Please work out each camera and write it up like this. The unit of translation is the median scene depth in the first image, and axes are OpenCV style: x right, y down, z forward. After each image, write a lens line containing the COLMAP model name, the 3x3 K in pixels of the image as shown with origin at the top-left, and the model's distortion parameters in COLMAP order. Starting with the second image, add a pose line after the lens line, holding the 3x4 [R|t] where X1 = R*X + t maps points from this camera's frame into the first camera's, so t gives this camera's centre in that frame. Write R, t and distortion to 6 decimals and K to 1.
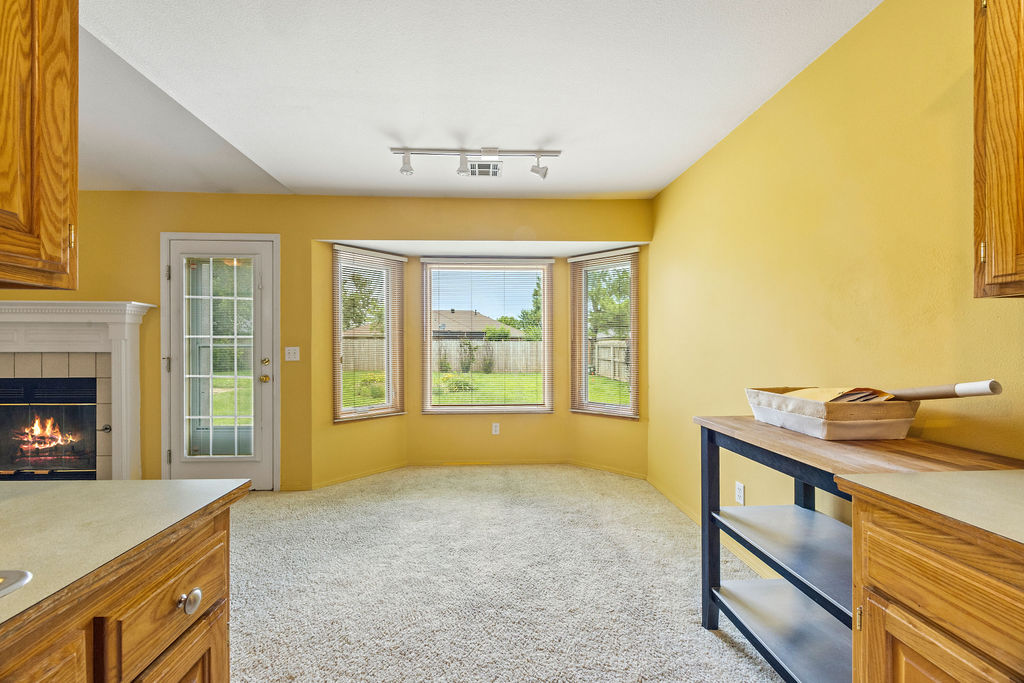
lens RADIAL K [[391.0, 0, 511.4], [0, 391.0, 345.9], [0, 0, 1]] dist [-0.006076, 0.000739]
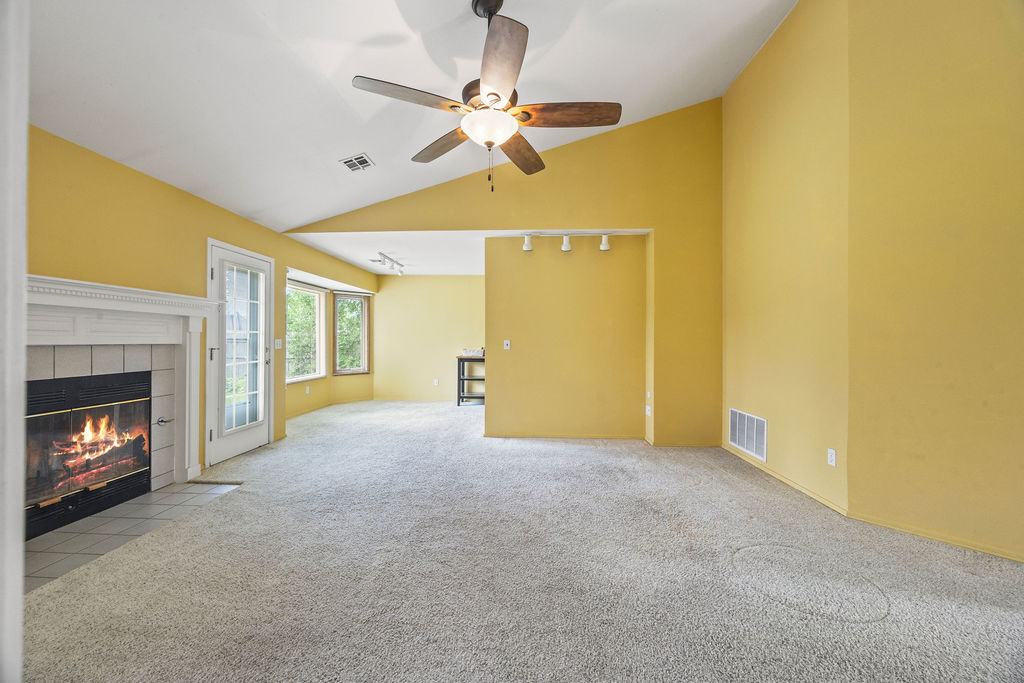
lens RADIAL K [[391.0, 0, 508.6], [0, 391.0, 339.3], [0, 0, 1]] dist [-0.006076, 0.000739]
pose [[0.109263, 0.006219, 0.993993, -1.940125], [-0.005272, 0.999970, -0.005677, 0.005546], [-0.993999, -0.004620, 0.109292, 0.004403]]
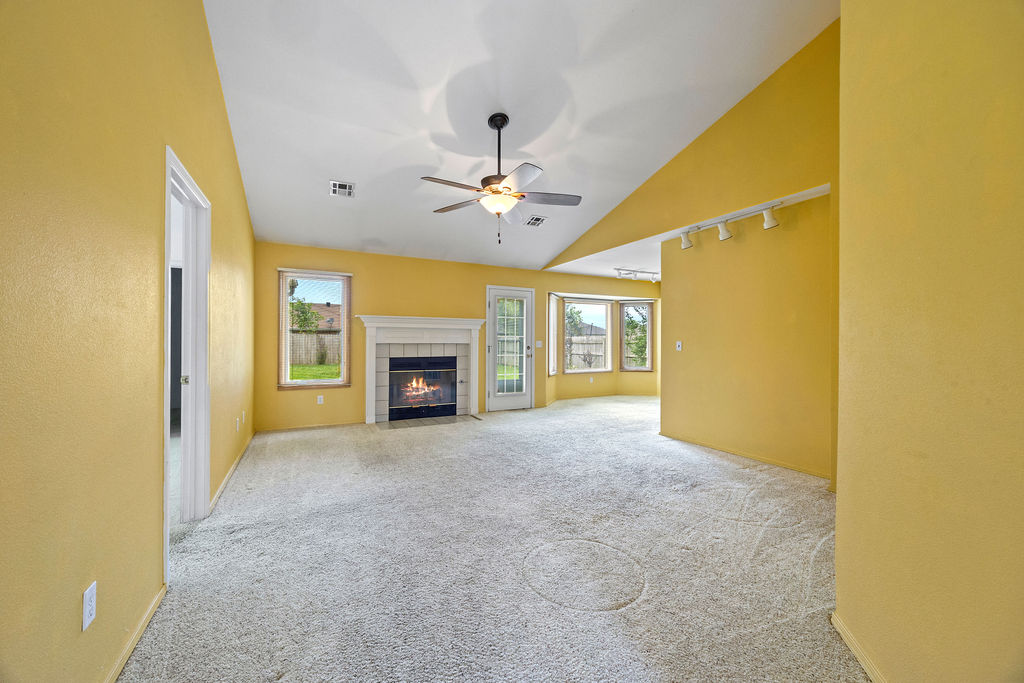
lens RADIAL K [[391.0, 0, 504.2], [0, 391.0, 344.5], [0, 0, 1]] dist [-0.006076, 0.000739]
pose [[0.917956, 0.003181, 0.396669, -1.640967], [-0.007104, 0.999939, 0.008420, 0.004094], [-0.396618, -0.010547, 0.917923, -0.940398]]
